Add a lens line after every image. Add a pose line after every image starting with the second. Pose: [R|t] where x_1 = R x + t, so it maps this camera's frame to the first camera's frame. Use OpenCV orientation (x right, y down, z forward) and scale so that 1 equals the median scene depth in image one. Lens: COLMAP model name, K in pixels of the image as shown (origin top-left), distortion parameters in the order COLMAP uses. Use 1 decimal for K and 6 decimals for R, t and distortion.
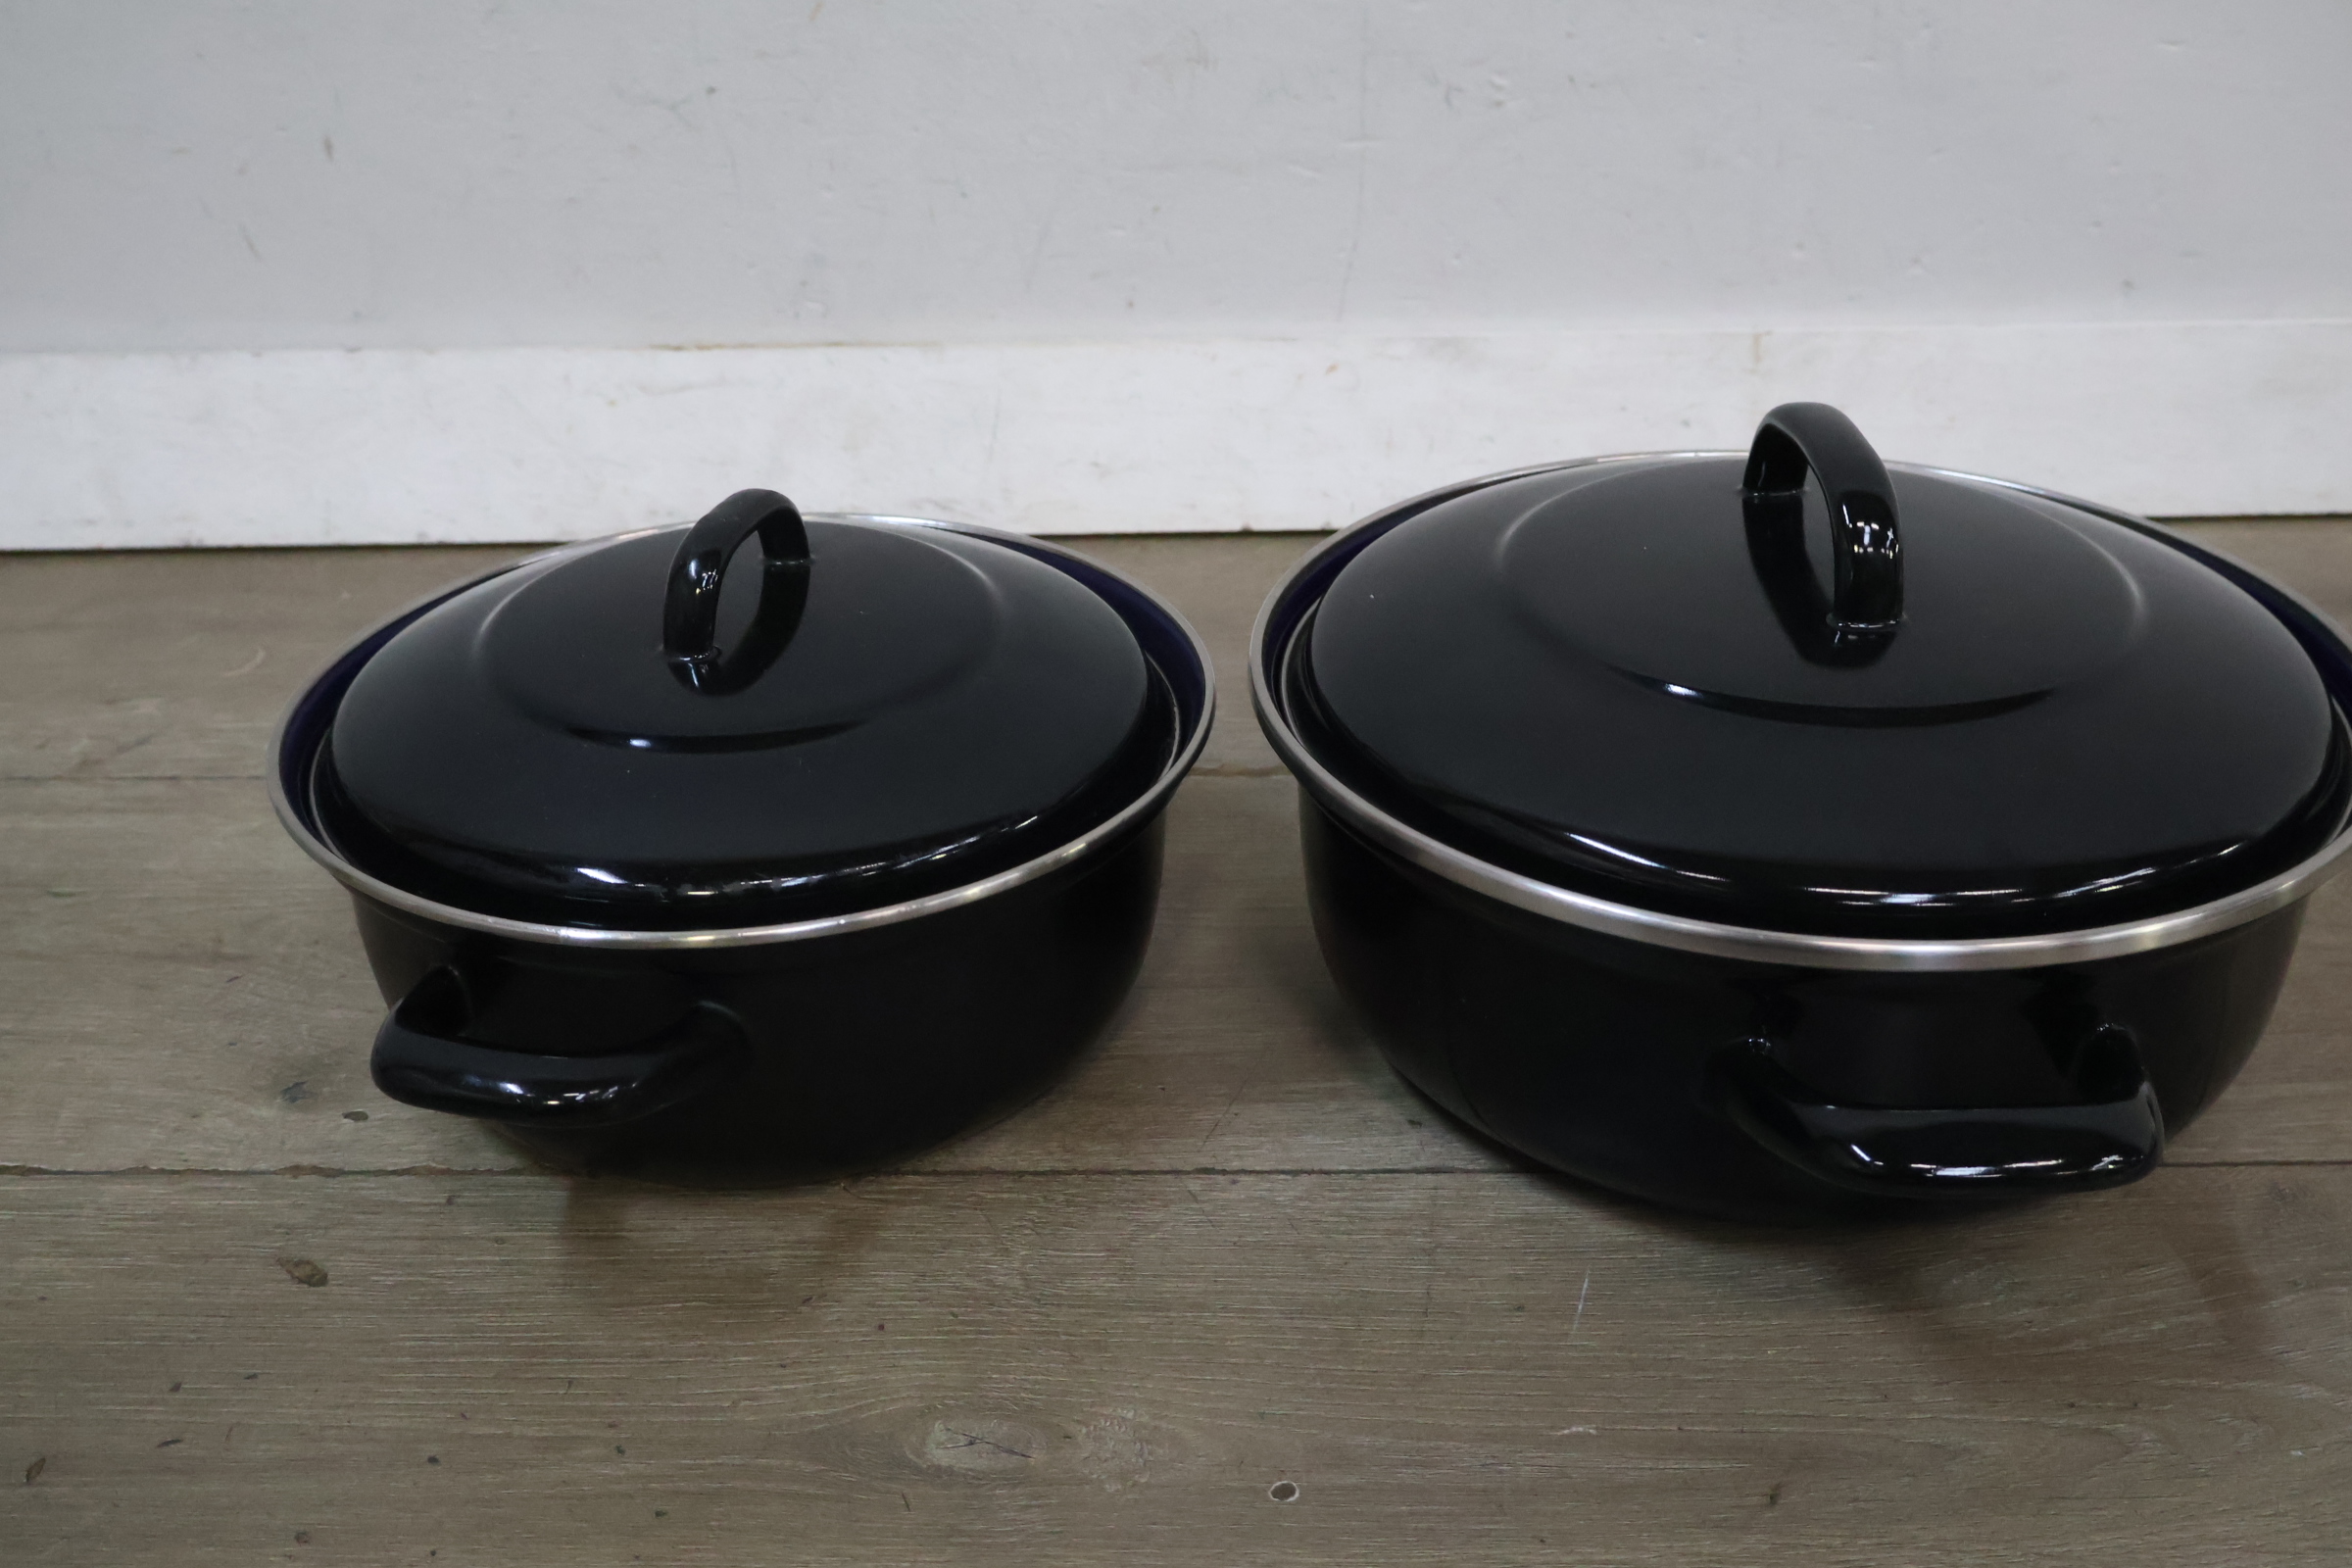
lens RADIAL K [[2473.8, 0, 1178.4], [0, 2473.8, 771.5], [0, 0, 1]] dist [0.000580, 0.000000]
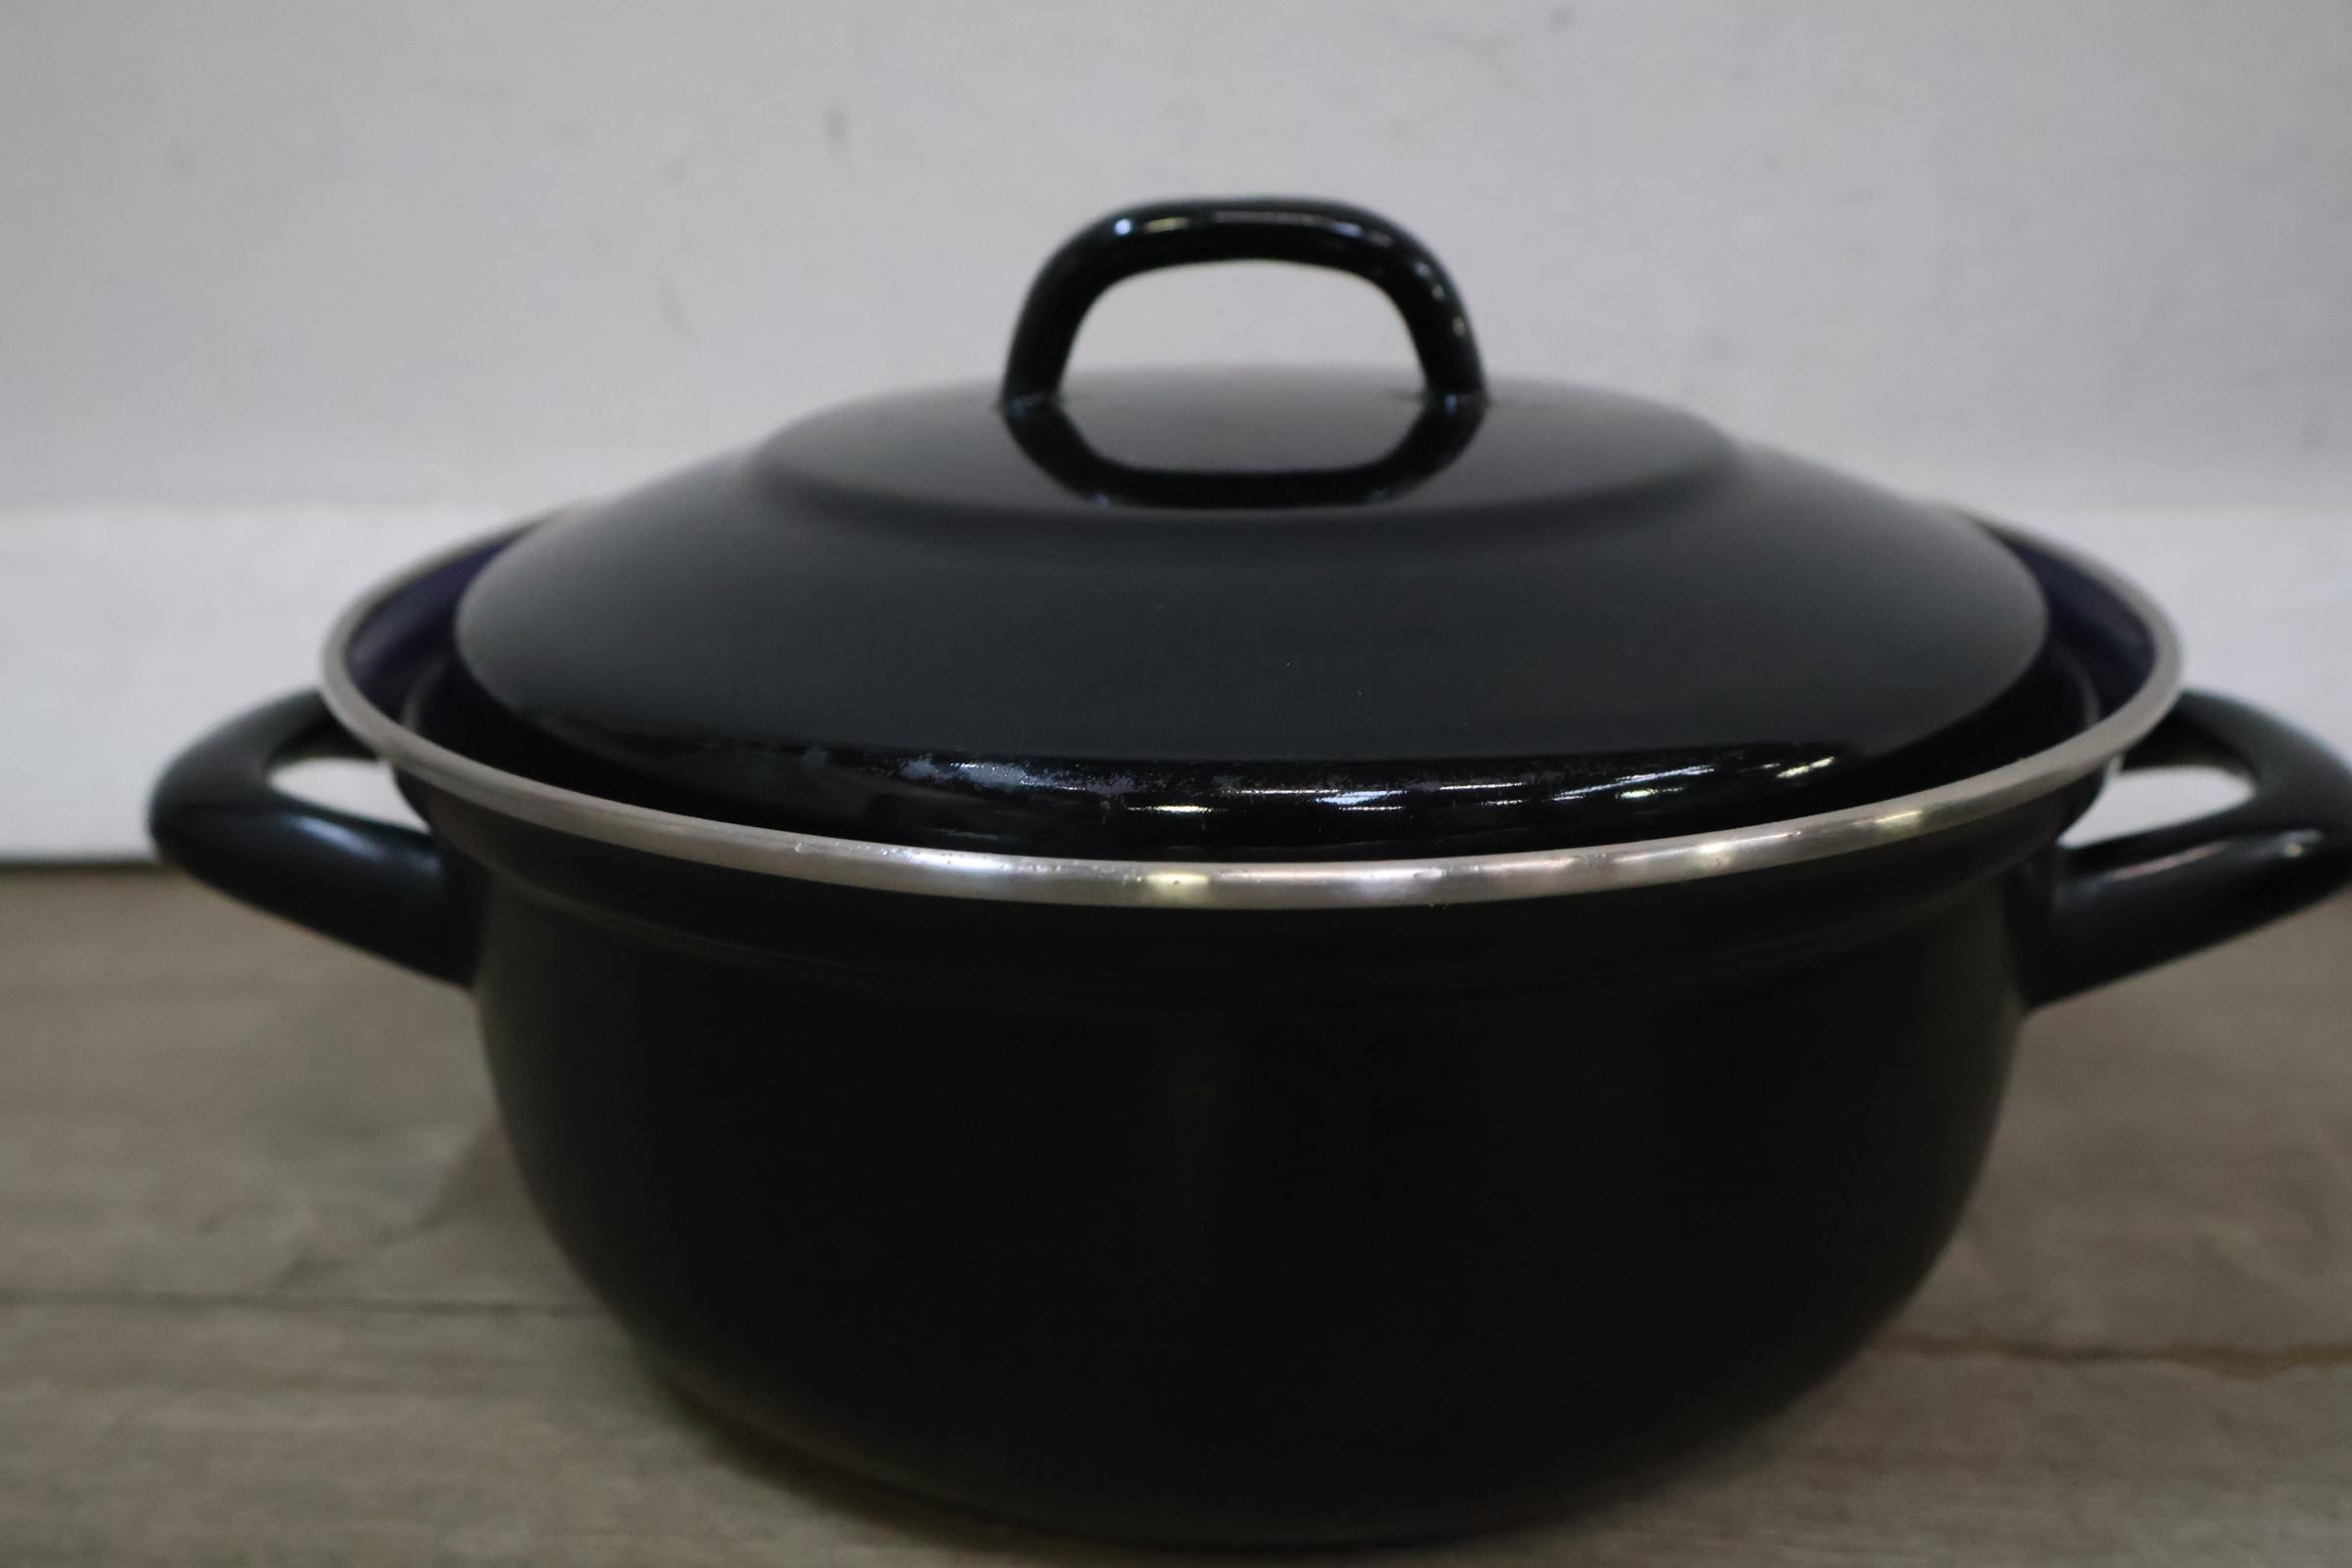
lens RADIAL K [[2473.8, 0, 1175.6], [0, 2473.8, 783.8], [0, 0, 1]] dist [0.000580, 0.000000]
pose [[0.998681, 0.019261, -0.047590, -0.366572], [-0.028286, 0.980006, -0.196947, -0.007468], [0.042845, 0.198033, 0.979258, 0.765120]]
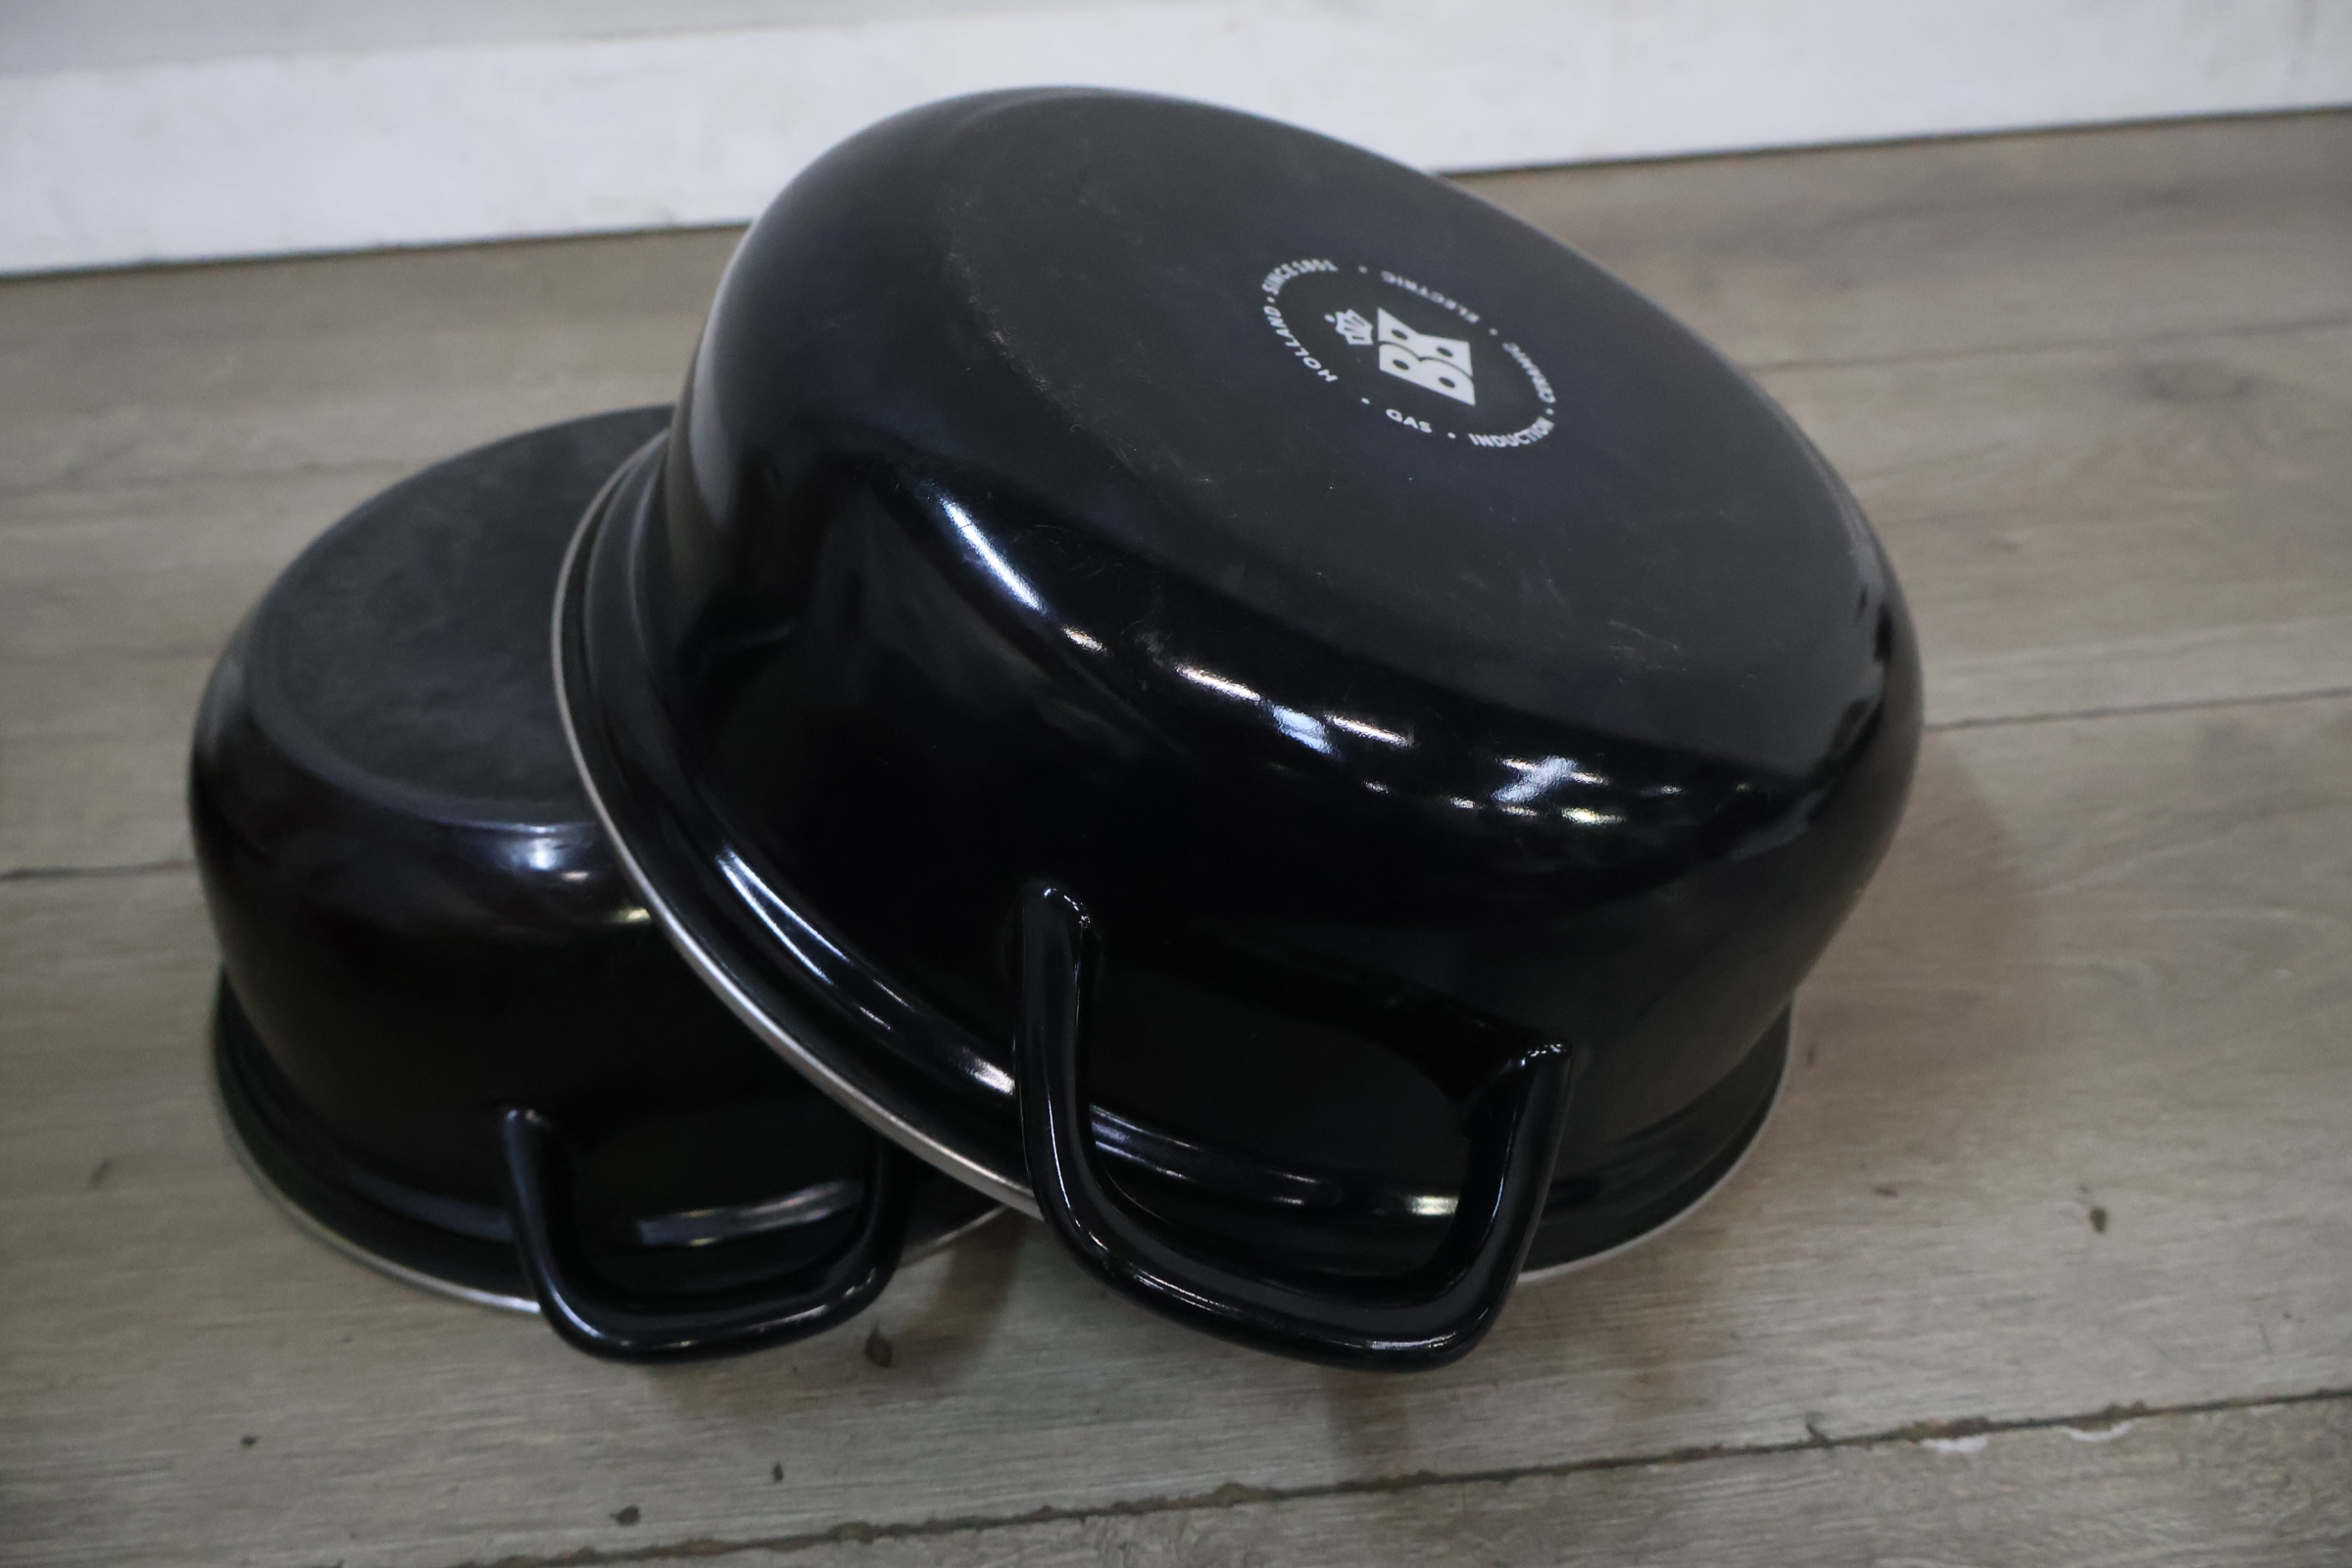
lens RADIAL K [[1928.1, 0, 1175.8], [0, 1928.1, 801.8], [0, 0, 1]] dist [-0.000602, -0.002858]
pose [[0.995186, -0.075622, 0.062334, -0.059985], [0.063050, 0.980994, 0.183510, 0.017754], [-0.075027, -0.178696, 0.981040, 0.205402]]
